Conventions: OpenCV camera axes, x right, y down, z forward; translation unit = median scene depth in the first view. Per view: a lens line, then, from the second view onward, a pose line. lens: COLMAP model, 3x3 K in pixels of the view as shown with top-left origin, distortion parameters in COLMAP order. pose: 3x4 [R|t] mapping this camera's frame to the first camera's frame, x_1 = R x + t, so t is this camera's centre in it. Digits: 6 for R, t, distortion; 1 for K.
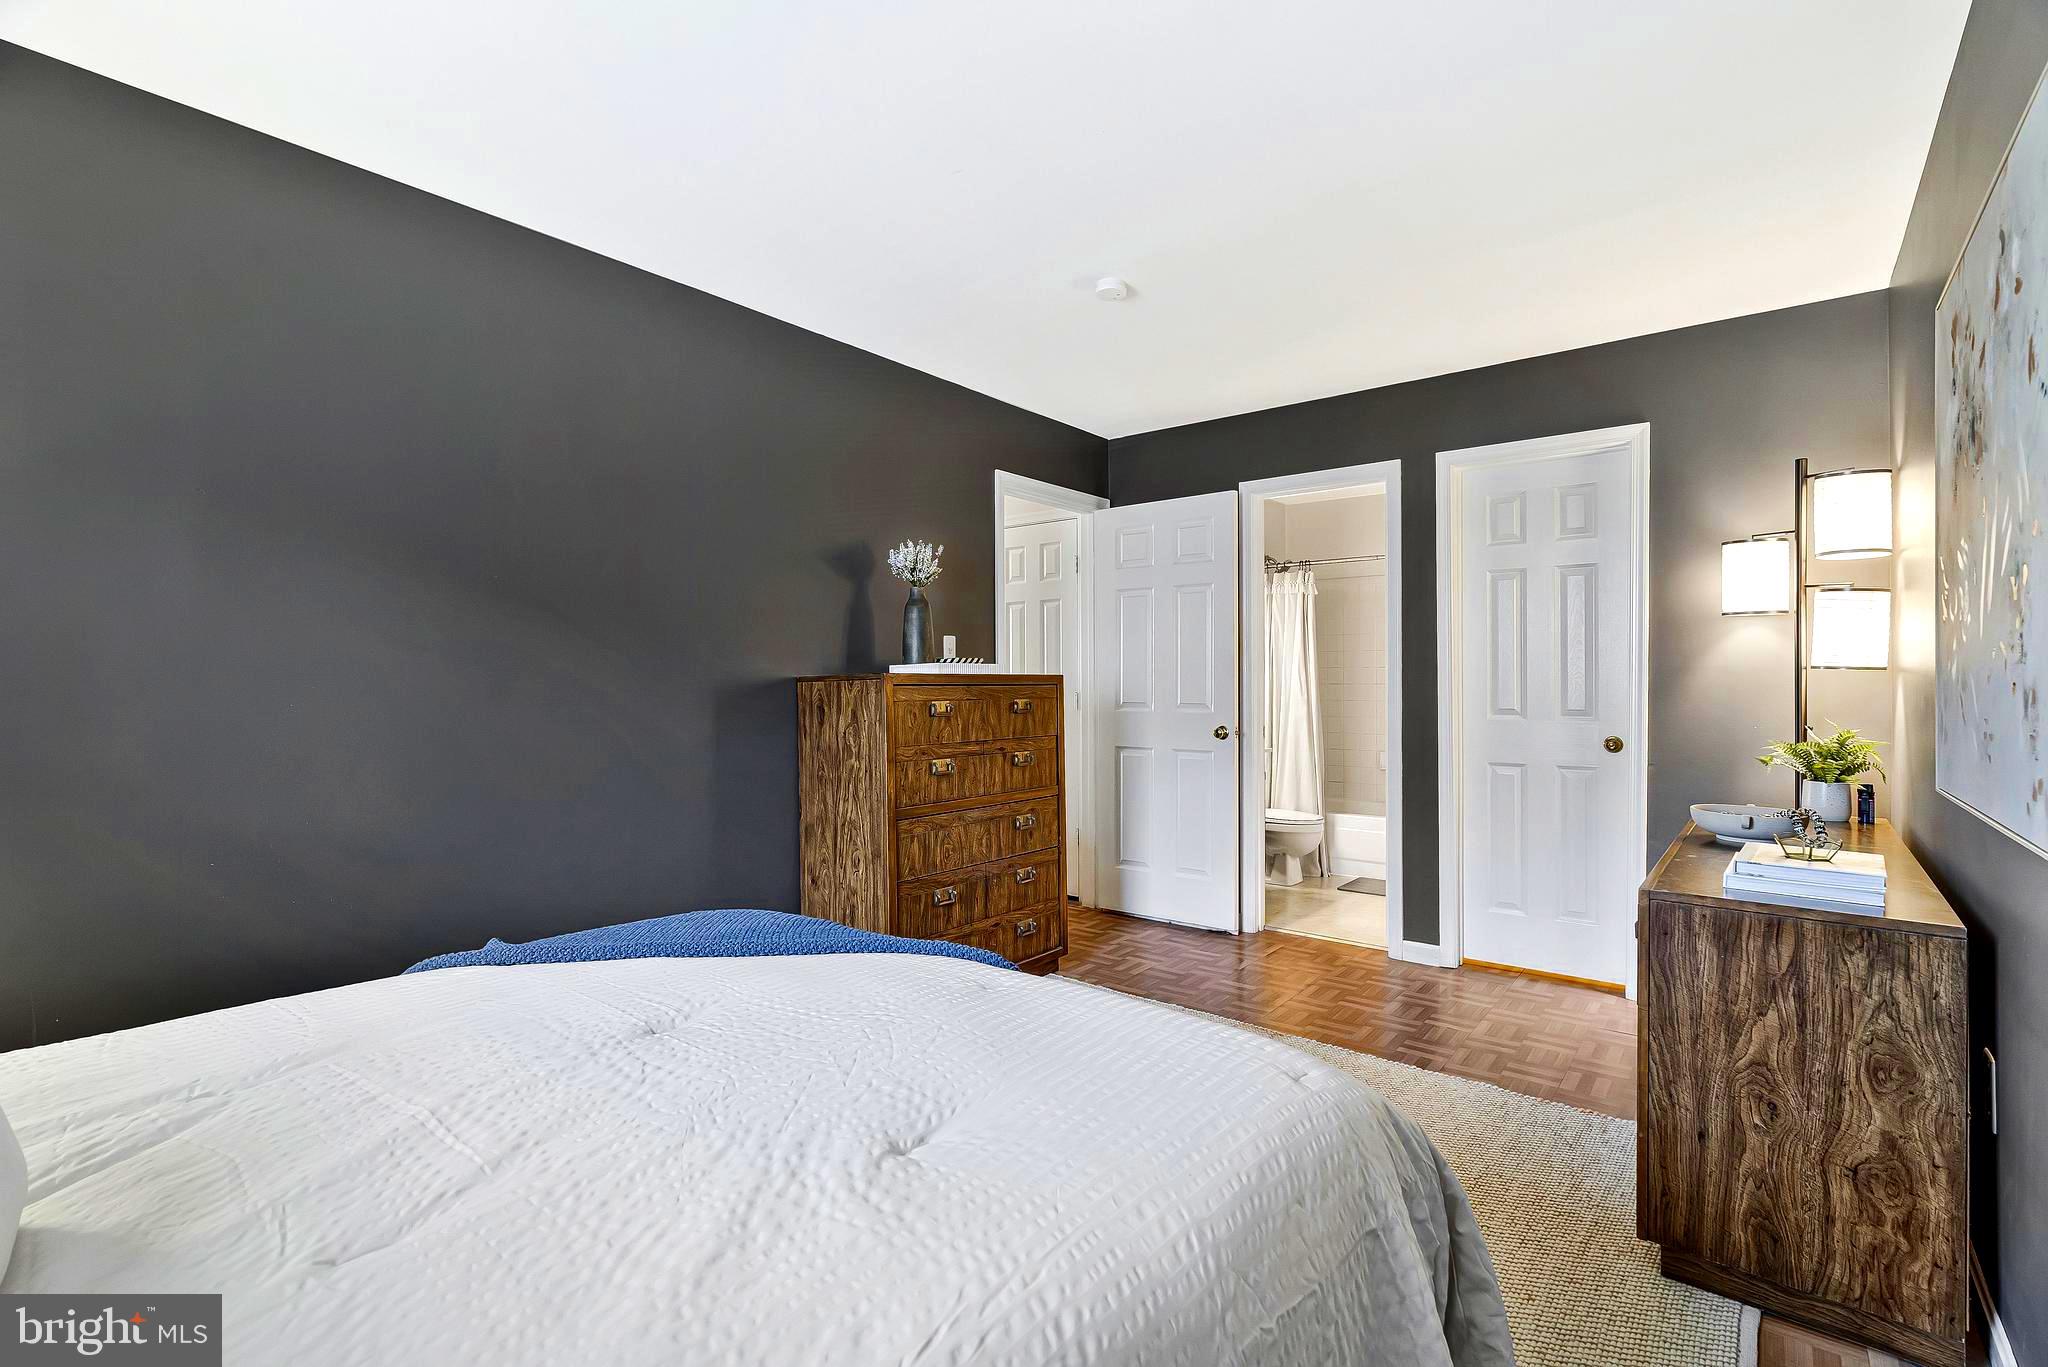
lens RADIAL K [[951.4, 0, 1024.8], [0, 951.4, 689.0], [0, 0, 1]] dist [-0.001043, 0.005546]
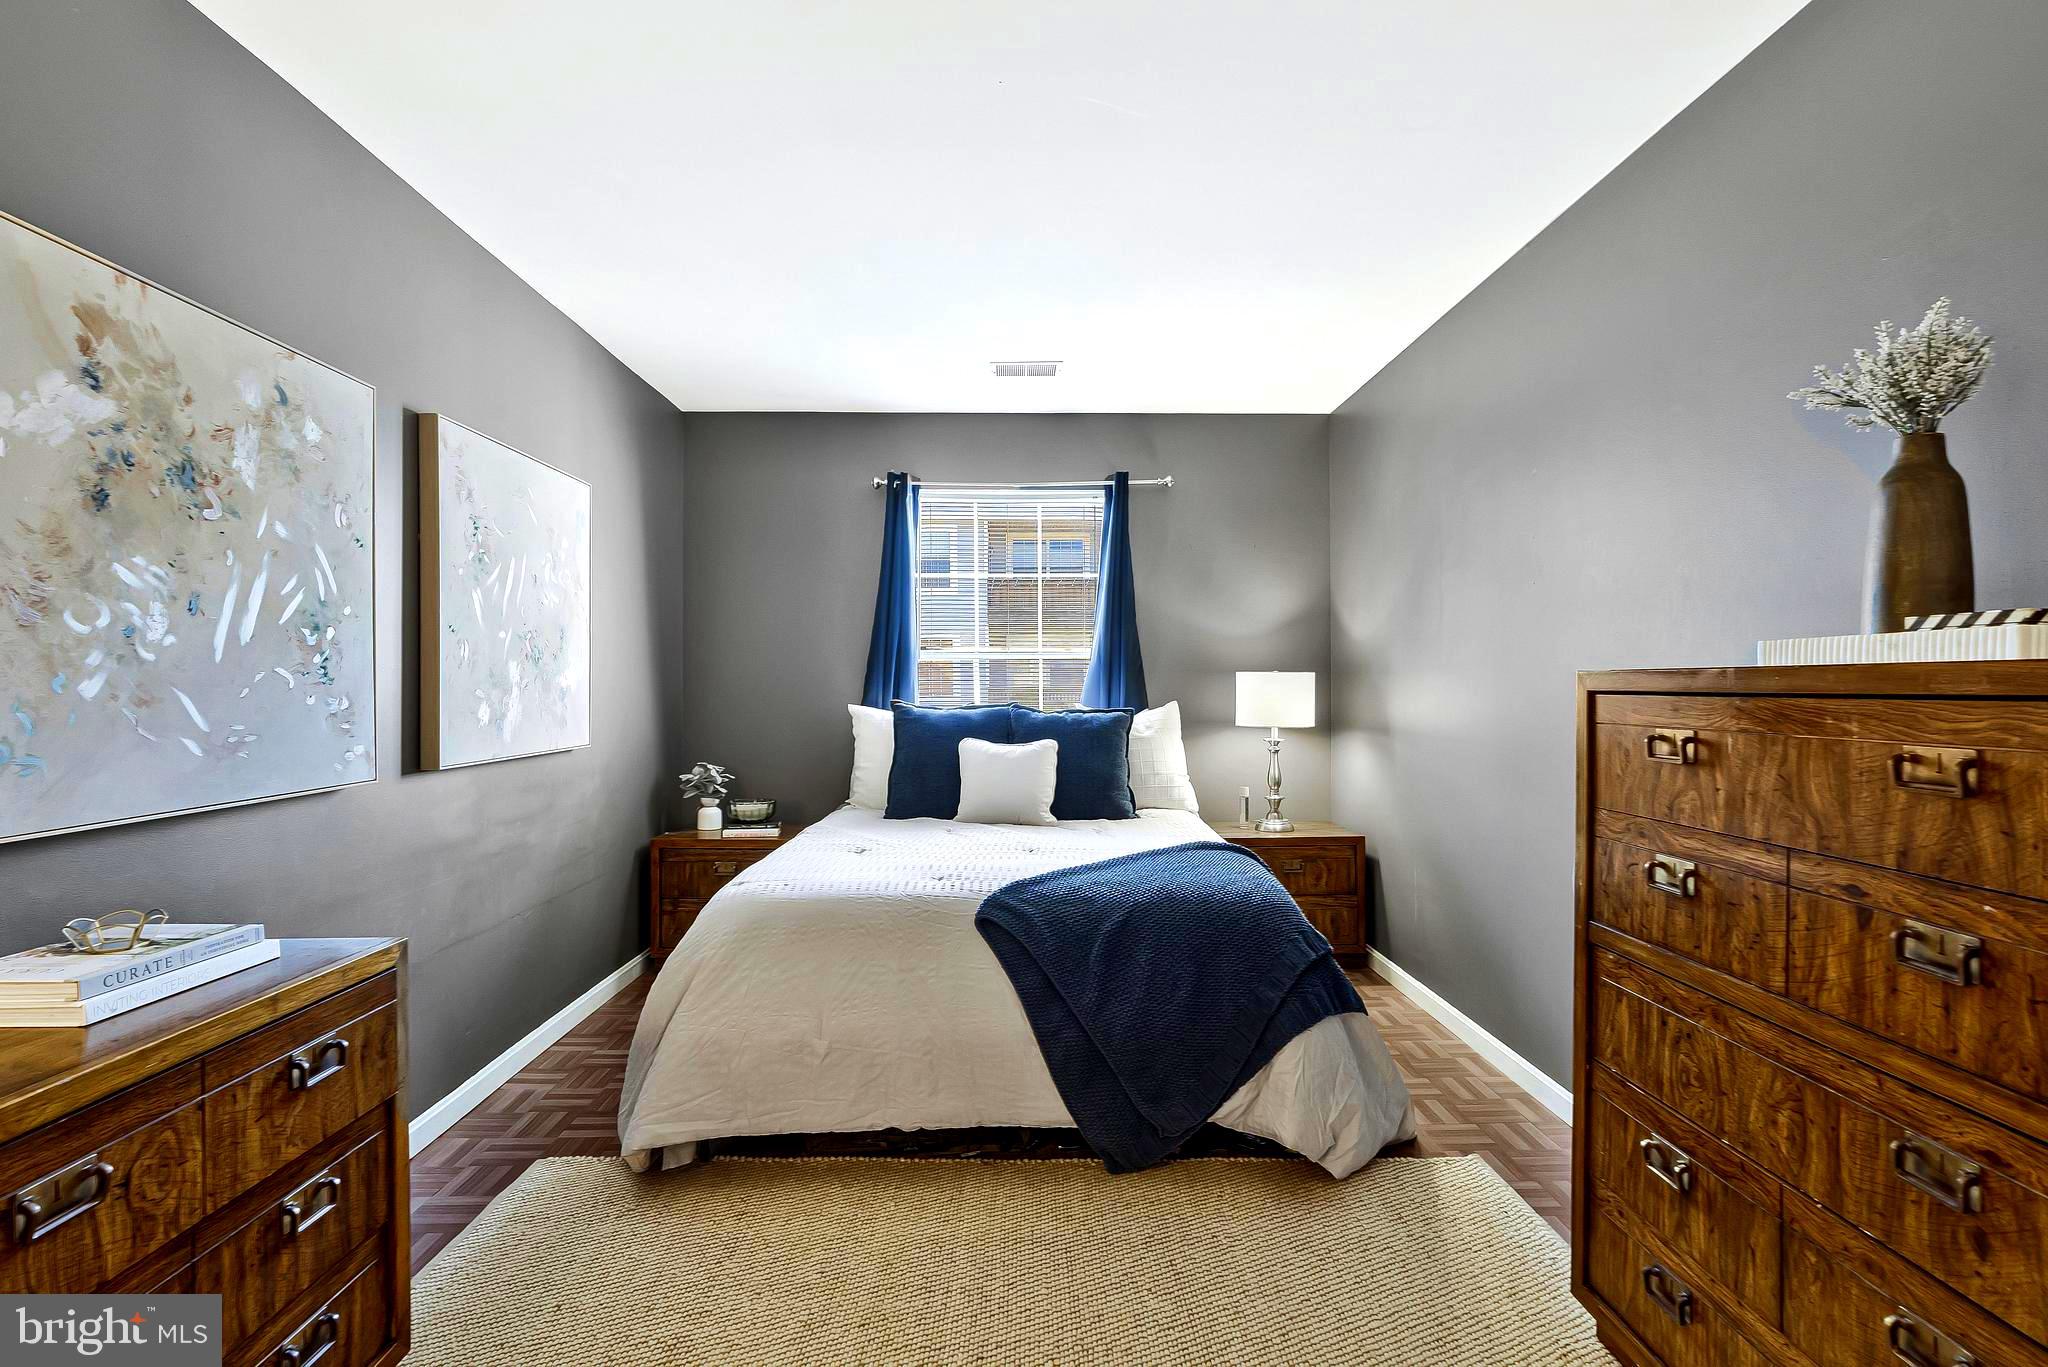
lens RADIAL K [[951.4, 0, 1027.2], [0, 951.4, 686.3], [0, 0, 1]] dist [-0.001043, 0.005546]
pose [[-0.767229, 0.011653, -0.641268, 0.408774], [0.008921, 0.999932, 0.007496, -0.012325], [0.641311, 0.000031, -0.767281, 1.083302]]
